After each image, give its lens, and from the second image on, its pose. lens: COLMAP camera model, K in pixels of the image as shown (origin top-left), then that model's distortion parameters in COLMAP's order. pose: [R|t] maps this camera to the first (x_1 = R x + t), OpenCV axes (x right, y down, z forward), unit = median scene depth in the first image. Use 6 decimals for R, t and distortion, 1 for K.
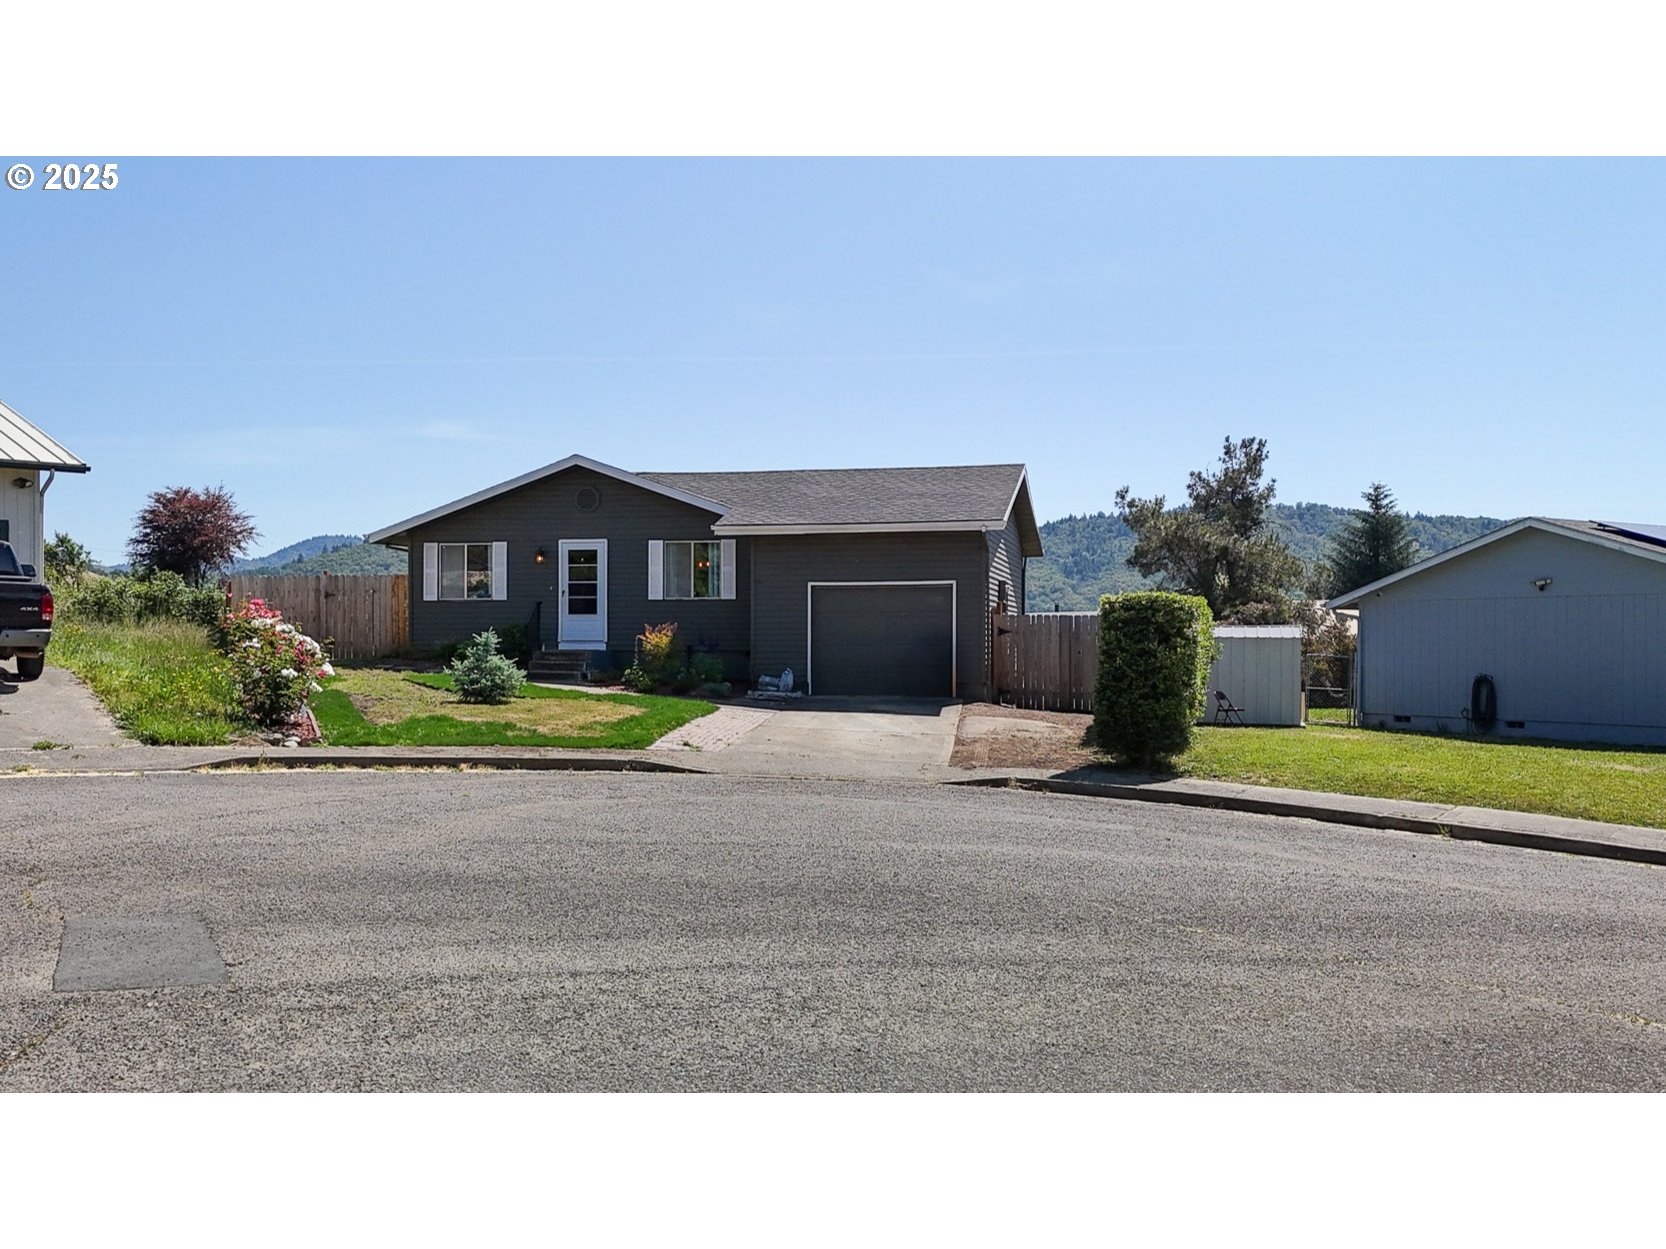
lens RADIAL K [[1497.8, 0, 804.6], [0, 1497.8, 627.2], [0, 0, 1]] dist [0.094048, -0.011733]
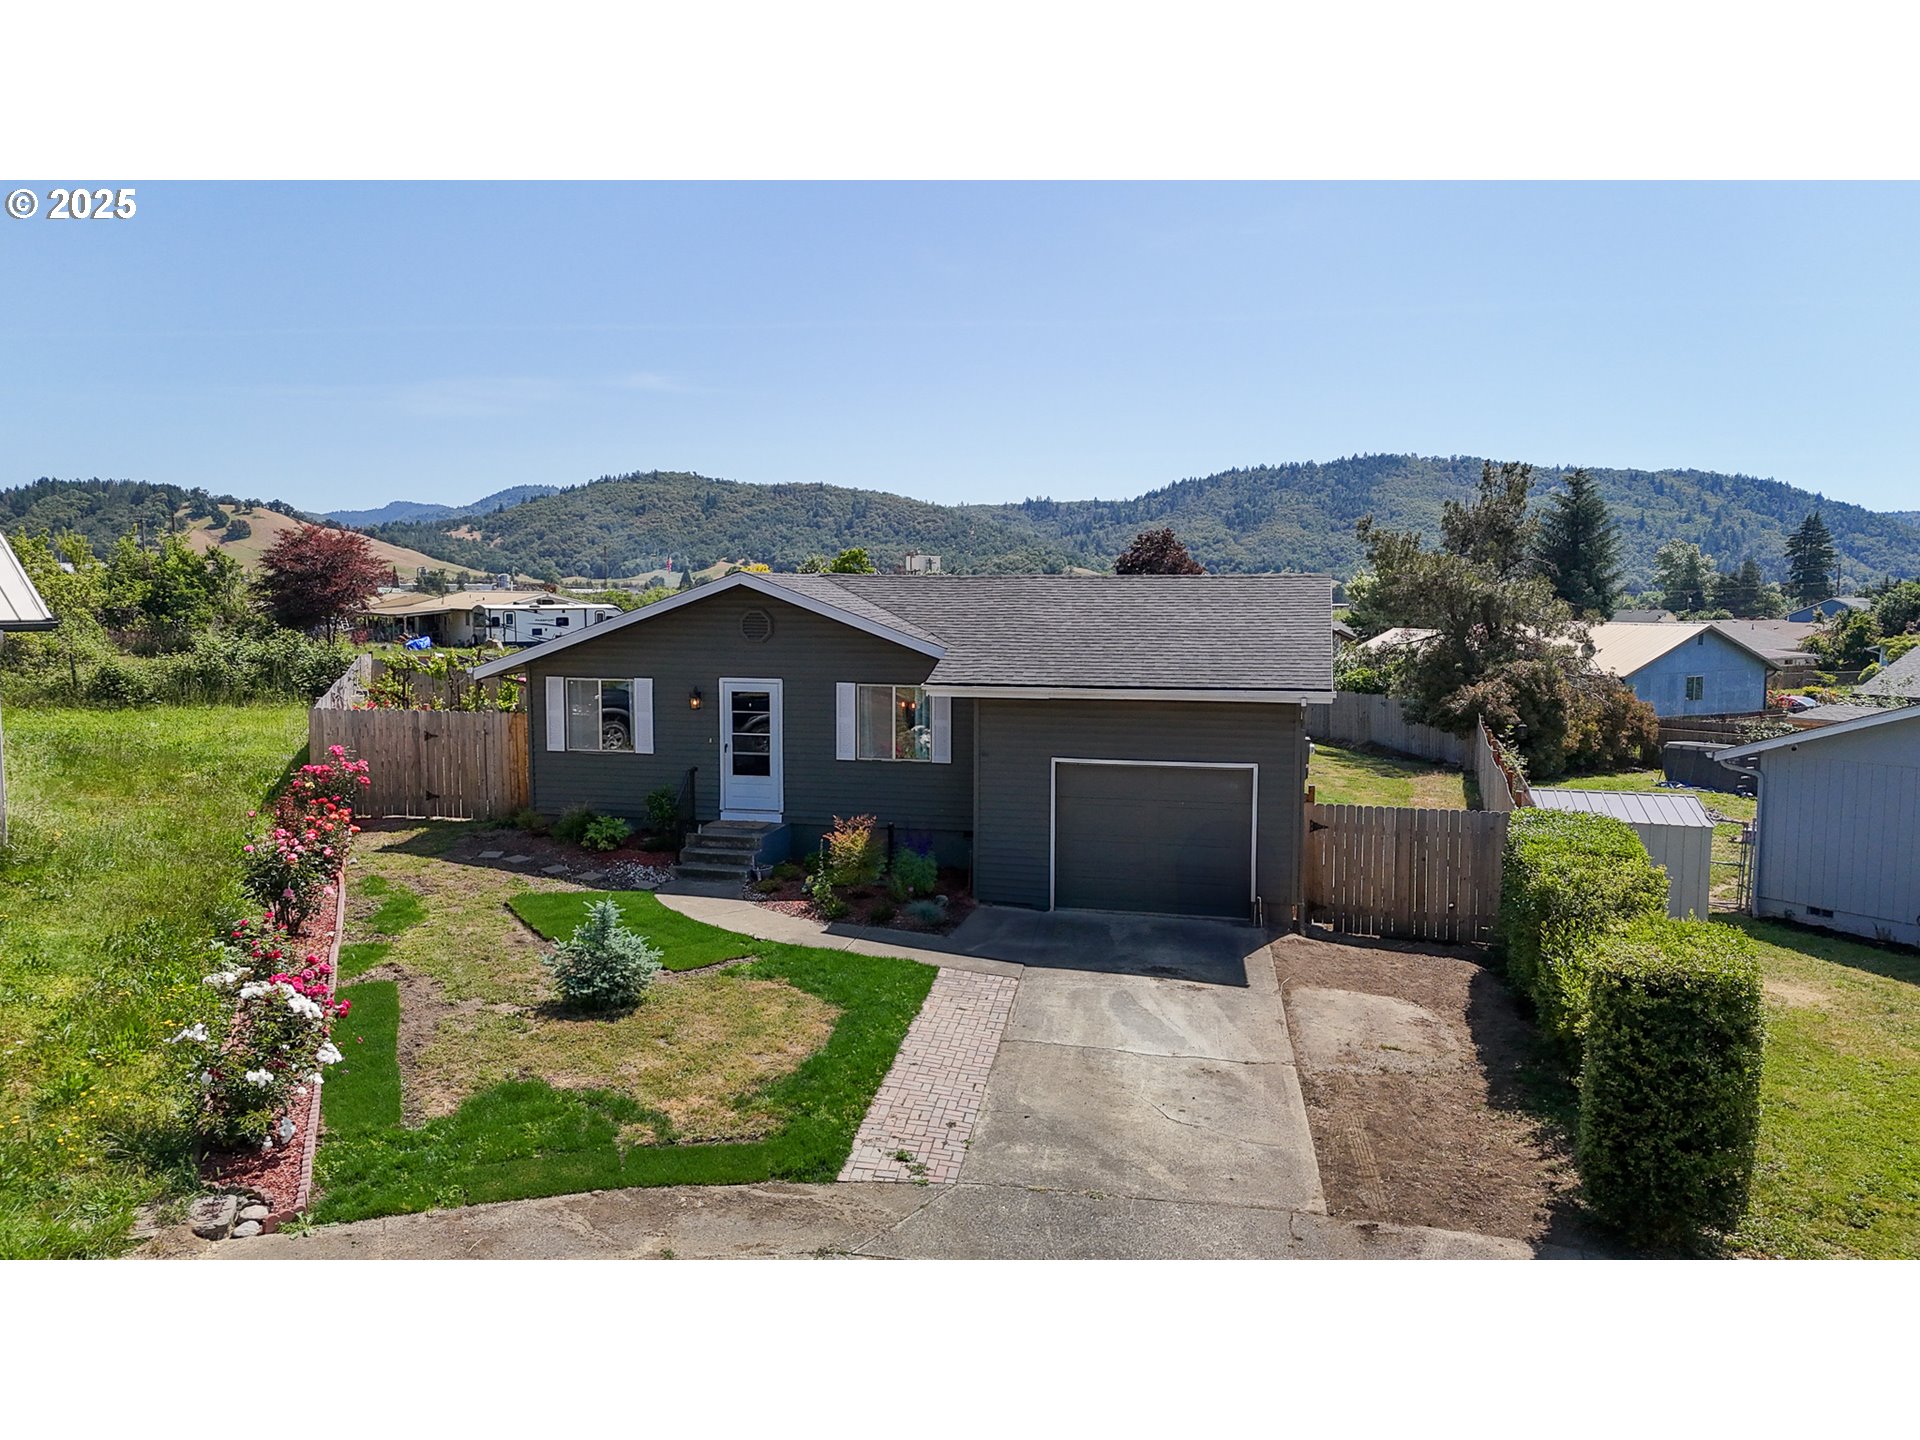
lens RADIAL K [[1404.1, 0, 960.0], [0, 1404.1, 720.0], [0, 0, 1]] dist [0.095438, -0.115514]
pose [[0.999922, 0.002563, -0.012199, -0.032269], [-0.001288, 0.994637, 0.103417, -0.111772], [0.012399, -0.103393, 0.994563, 0.287357]]
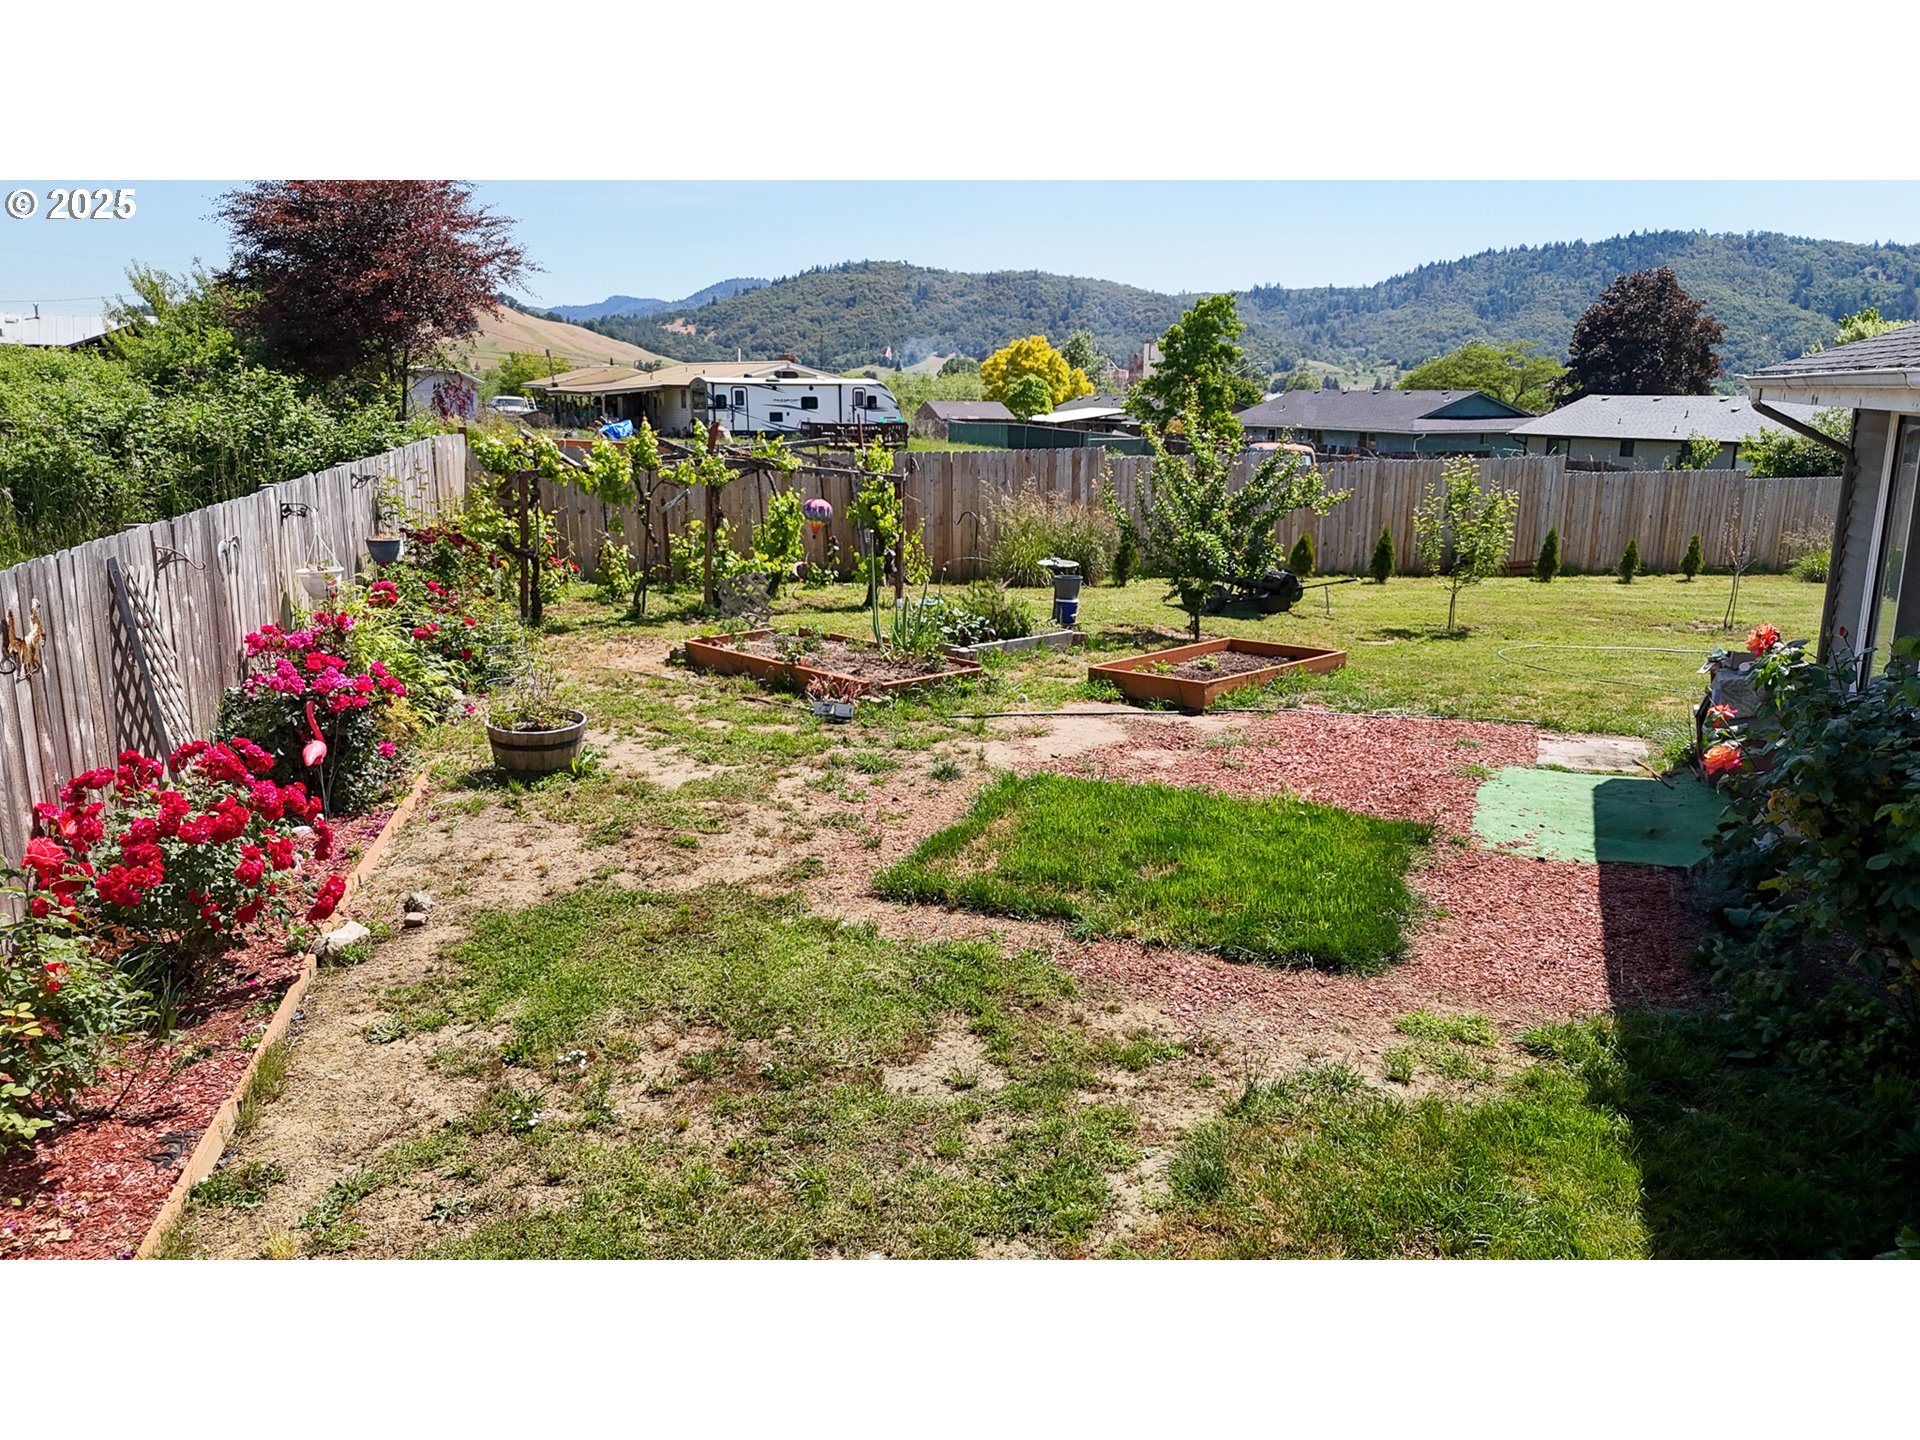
lens RADIAL K [[1410.9, 0, 963.7], [0, 1410.9, 714.1], [0, 0, 1]] dist [0.063988, -0.056614]
pose [[0.988041, 0.040696, -0.148724, -0.323969], [-0.004426, 0.971628, 0.236472, -0.061273], [0.154128, -0.232986, 0.960189, 1.091969]]
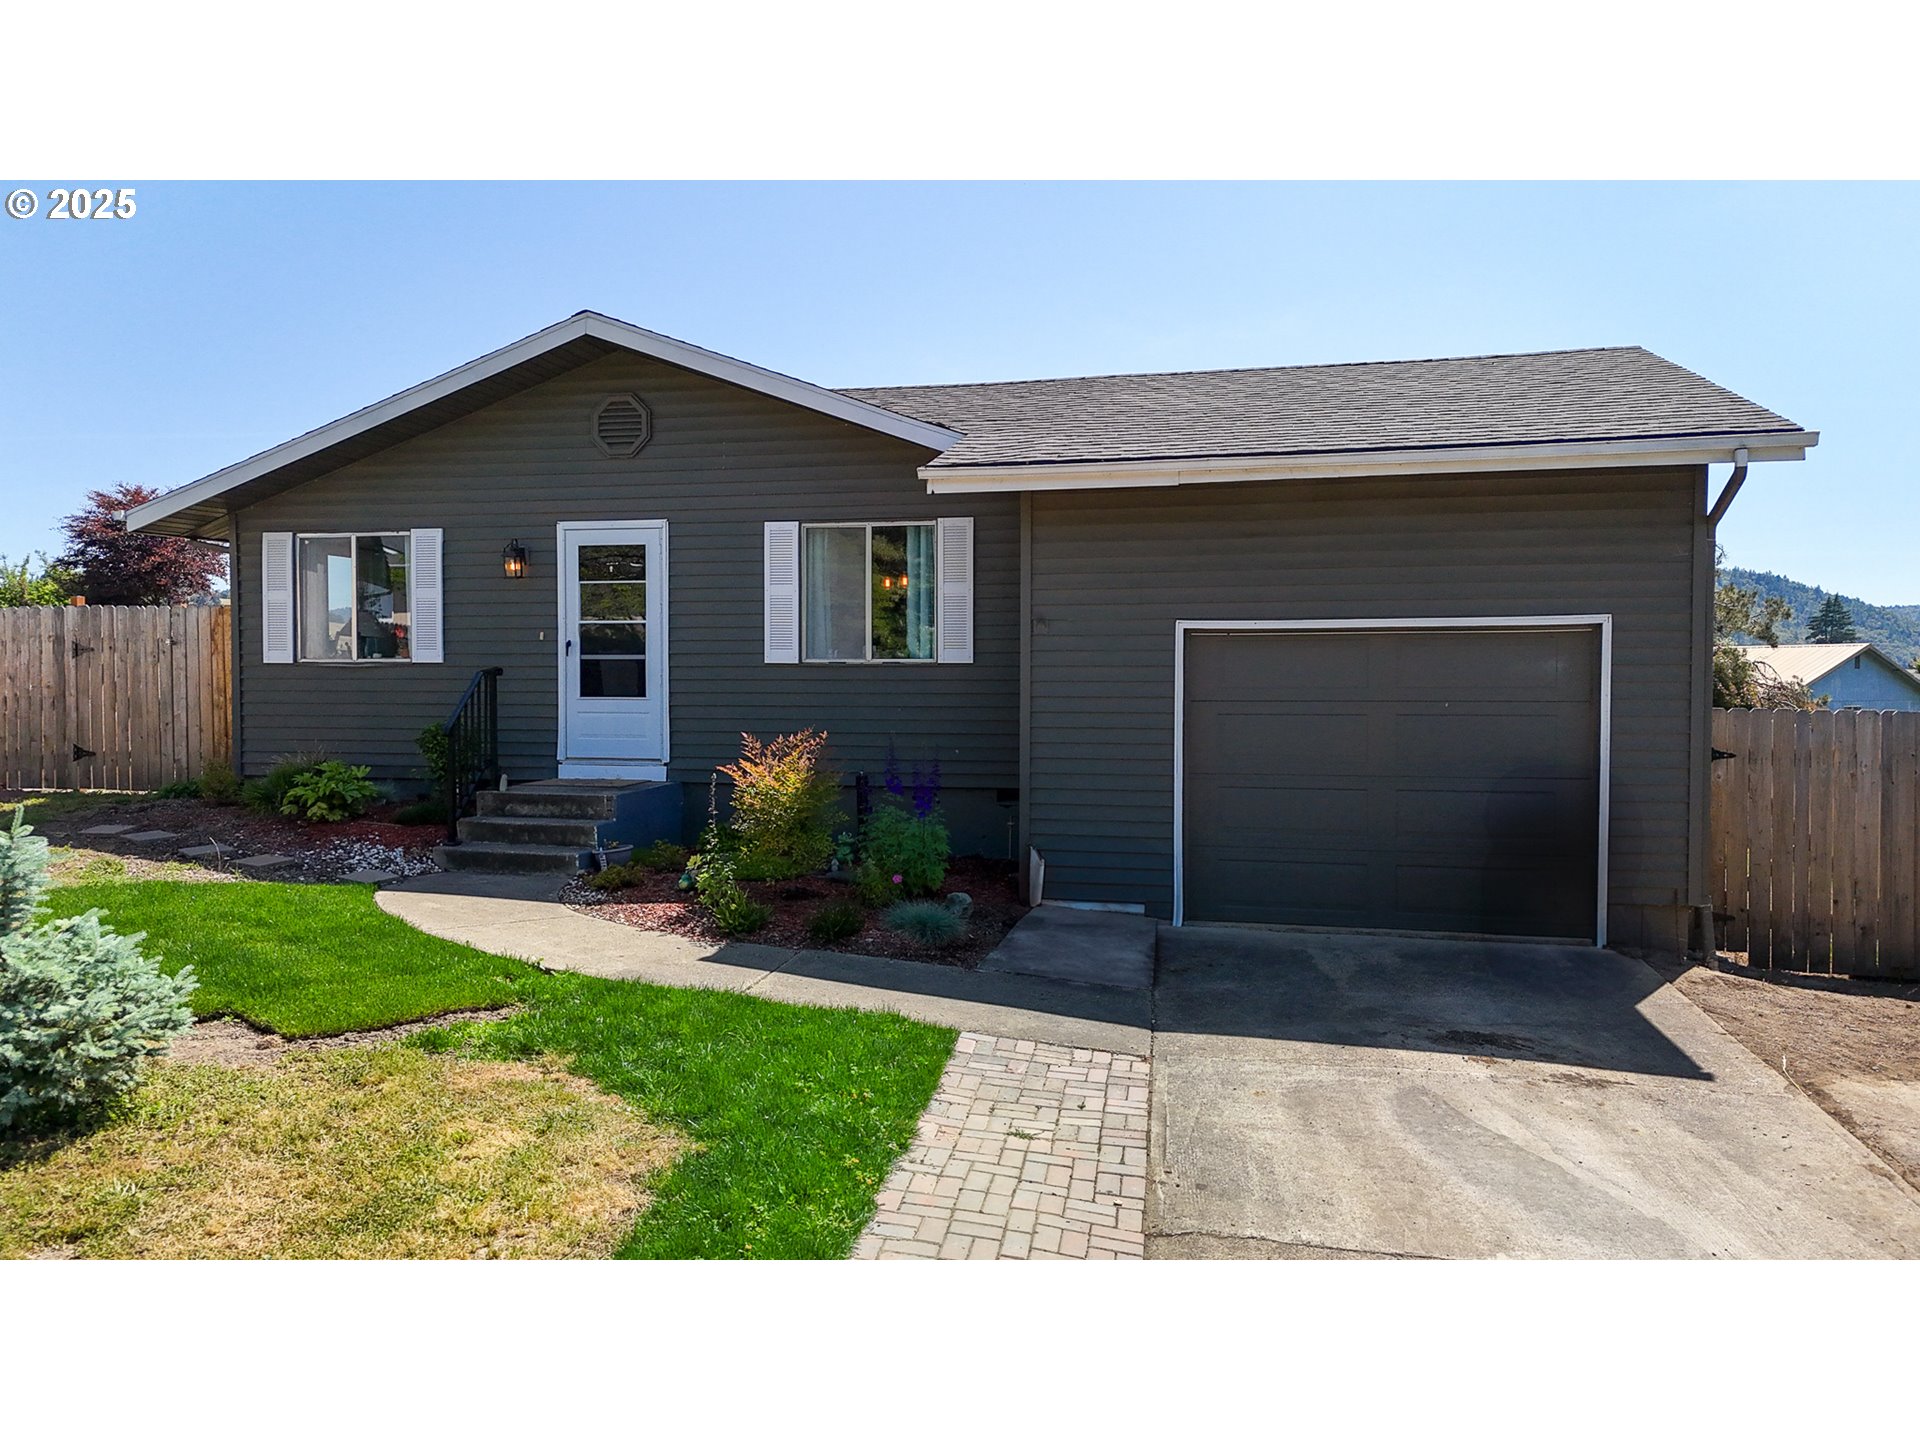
lens RADIAL K [[1410.9, 0, 963.7], [0, 1410.9, 714.1], [0, 0, 1]] dist [0.063988, -0.056614]
pose [[0.999946, 0.000804, -0.010363, -0.043828], [-0.000465, 0.999466, 0.032678, -0.017023], [0.010384, -0.032671, 0.999412, 0.597973]]
